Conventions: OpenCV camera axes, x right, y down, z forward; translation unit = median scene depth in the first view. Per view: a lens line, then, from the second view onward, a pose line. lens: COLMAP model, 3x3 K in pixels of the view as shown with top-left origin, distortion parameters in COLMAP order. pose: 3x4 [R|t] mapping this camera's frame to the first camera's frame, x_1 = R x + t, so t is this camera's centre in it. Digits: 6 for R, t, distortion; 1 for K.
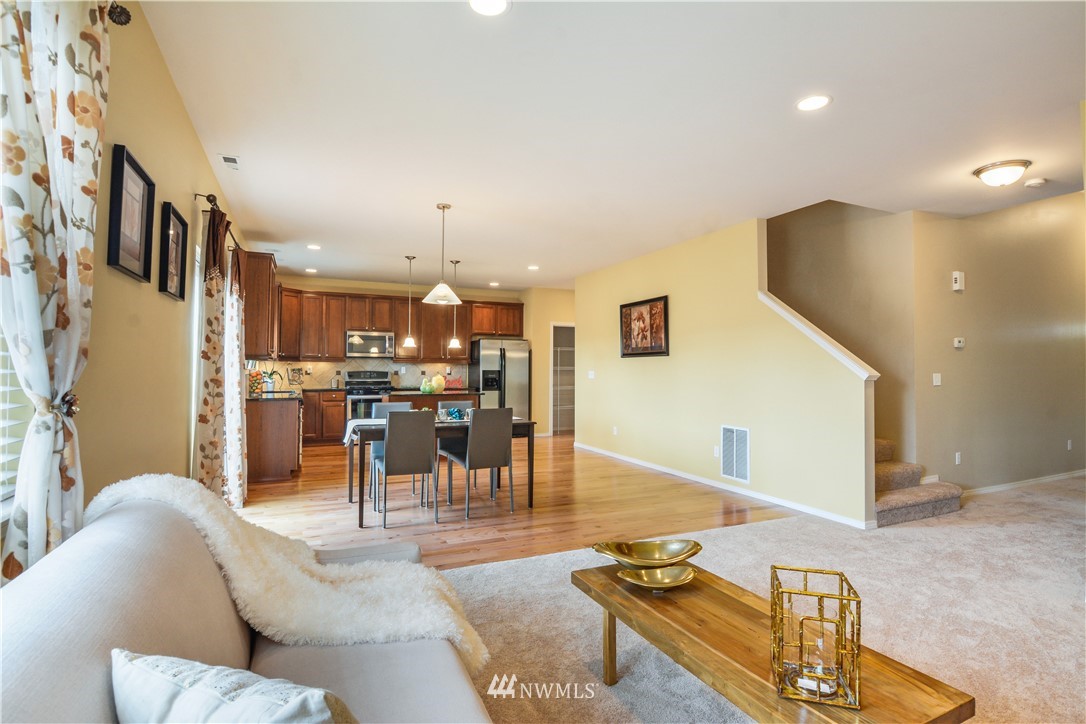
lens RADIAL K [[533.9, 0, 543.2], [0, 533.9, 356.5], [0, 0, 1]] dist [-0.002193, -0.001124]
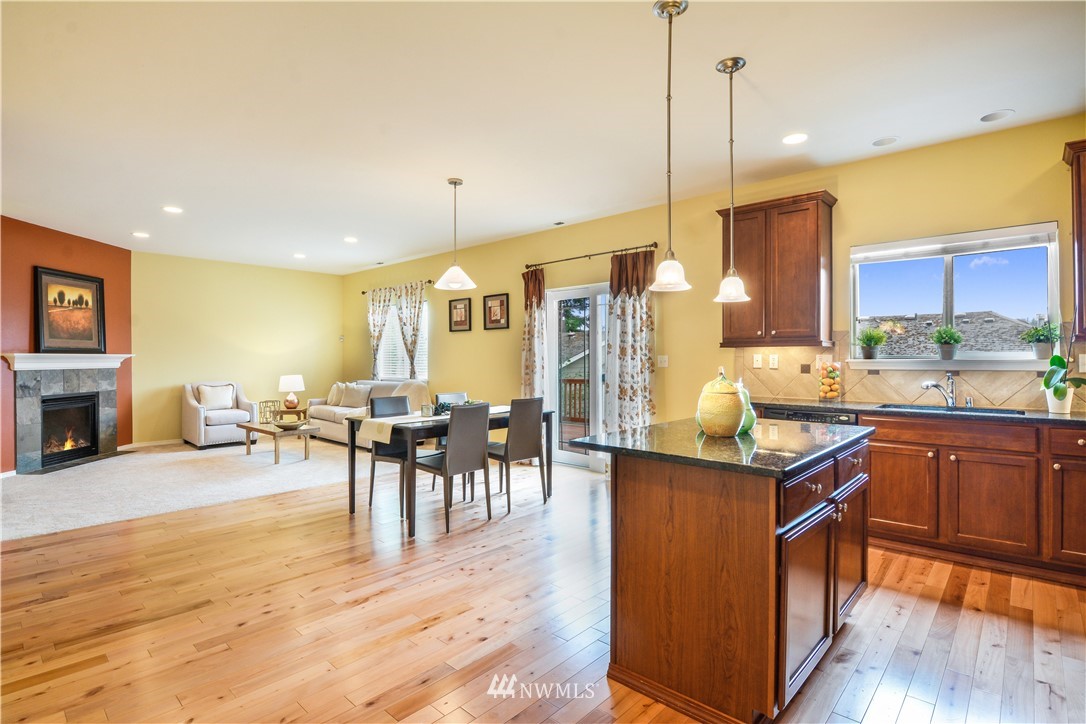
lens RADIAL K [[533.9, 0, 545.2], [0, 533.9, 354.4], [0, 0, 1]] dist [-0.002193, -0.001124]
pose [[-0.917092, -0.002508, -0.398668, 0.017283], [0.009835, 0.999534, -0.028913, 0.022330], [0.398554, -0.030437, -0.916640, 1.036711]]
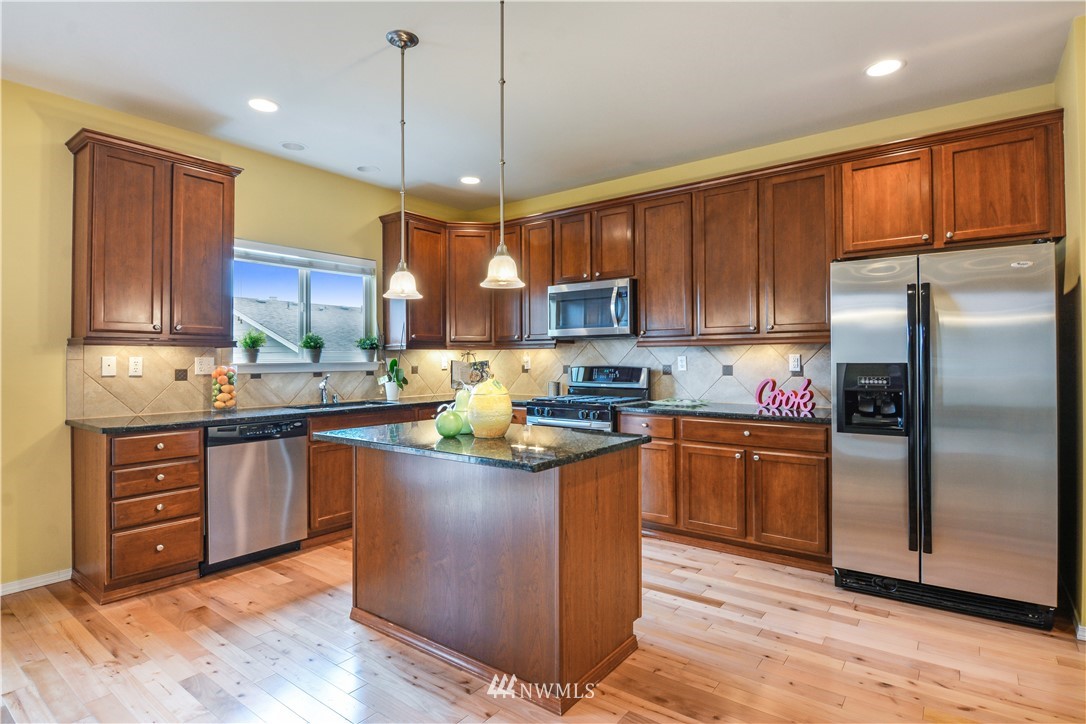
lens RADIAL K [[556.8, 0, 541.3], [0, 556.8, 359.0], [0, 0, 1]] dist [-0.017613, -0.002458]
pose [[0.481607, -0.007088, -0.876359, 0.083750], [0.027104, 0.999609, 0.006811, 0.016624], [0.875968, -0.027033, 0.481611, 0.725430]]
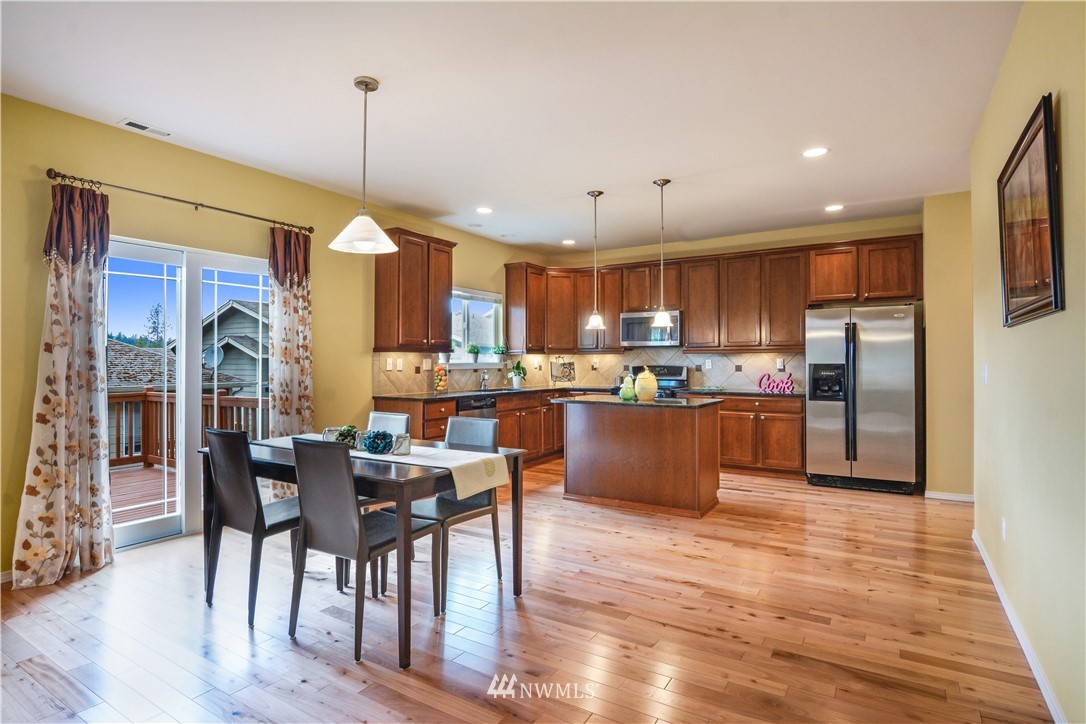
lens RADIAL K [[556.8, 0, 538.8], [0, 556.8, 361.0], [0, 0, 1]] dist [-0.017613, -0.002458]
pose [[0.555051, -0.006394, -0.831791, 0.224394], [0.022929, 0.999708, 0.007616, 0.011684], [0.831500, -0.023299, 0.555036, 0.449003]]
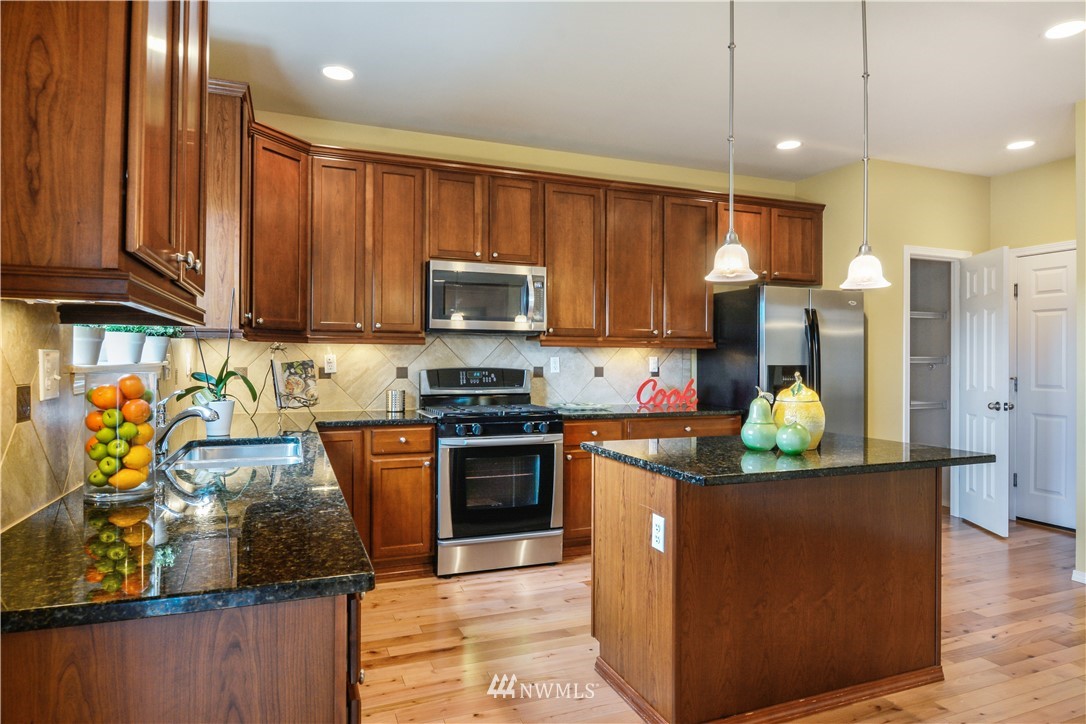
lens RADIAL K [[636.7, 0, 542.4], [0, 636.7, 359.7], [0, 0, 1]] dist [-0.006897, -0.003064]
pose [[0.998874, 0.000966, -0.047442, -0.263811], [0.000216, 0.999690, 0.024909, 0.010164], [0.047451, -0.024891, 0.998563, 0.552122]]
